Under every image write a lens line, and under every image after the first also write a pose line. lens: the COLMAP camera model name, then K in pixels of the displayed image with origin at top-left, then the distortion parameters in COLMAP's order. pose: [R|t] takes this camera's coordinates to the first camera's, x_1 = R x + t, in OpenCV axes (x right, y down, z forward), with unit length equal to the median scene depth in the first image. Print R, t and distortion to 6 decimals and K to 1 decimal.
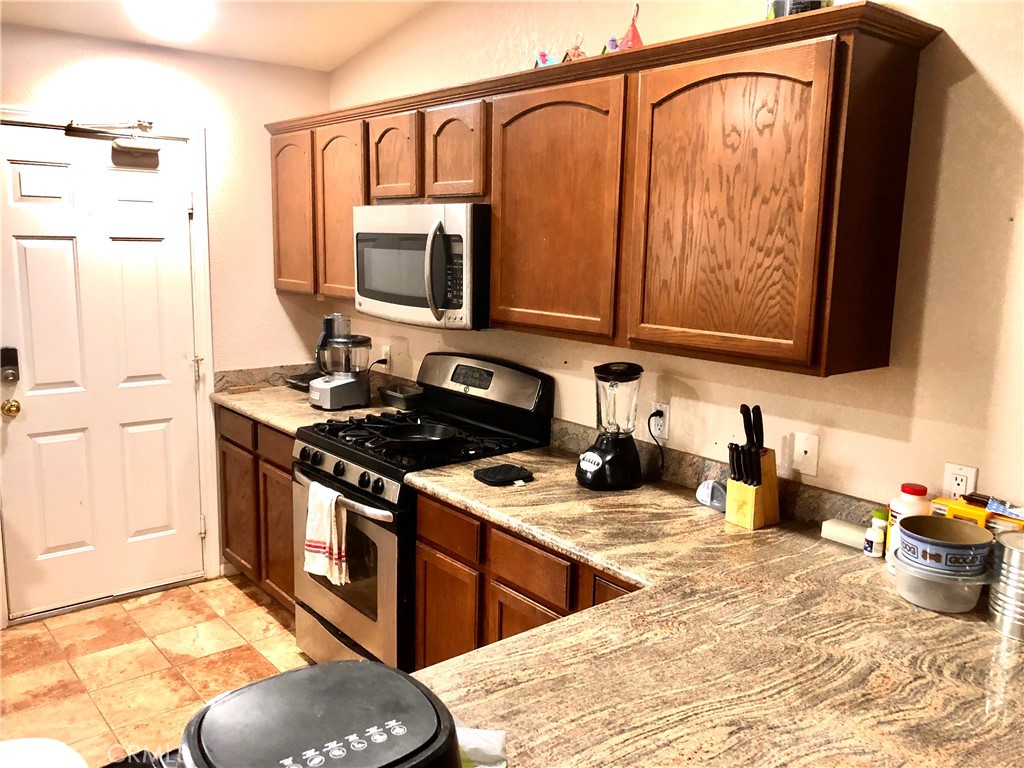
lens RADIAL K [[822.6, 0, 512.0], [0, 822.6, 384.0], [0, 0, 1]] dist [0.001153, 0.002309]
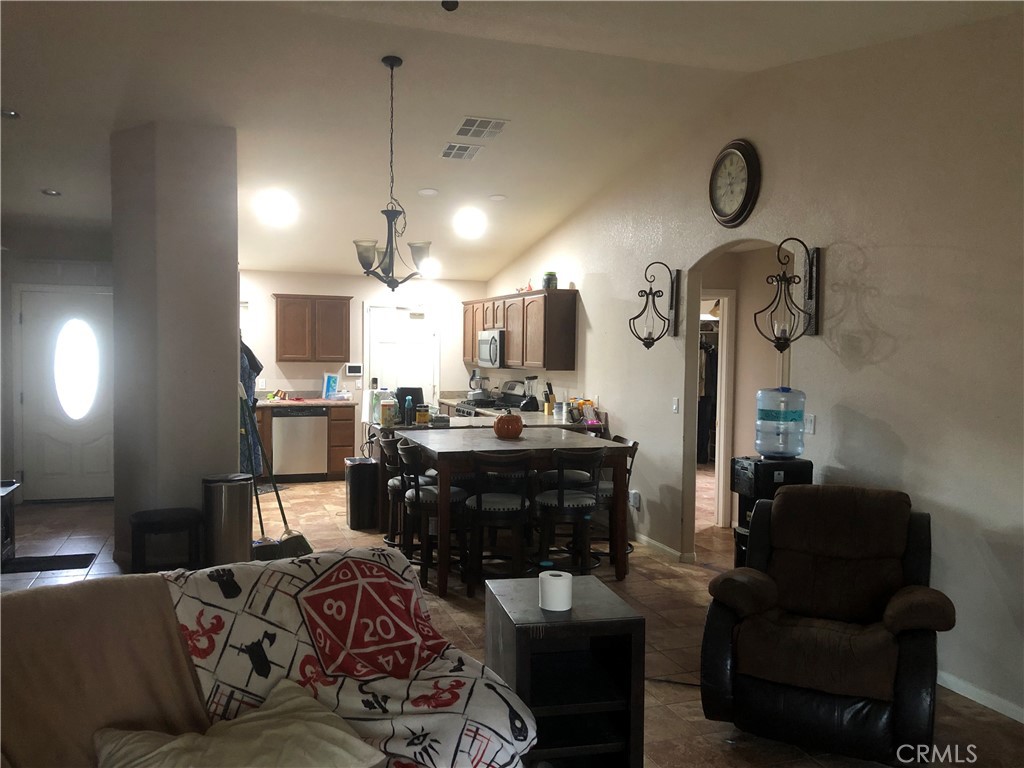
lens RADIAL K [[822.6, 0, 512.0], [0, 822.6, 384.0], [0, 0, 1]] dist [-0.009848, -0.009499]
pose [[0.936251, 0.010670, -0.351171, 0.932397], [-0.057421, 0.990746, -0.122986, 0.323639], [0.346609, 0.135311, 0.928199, -1.648098]]
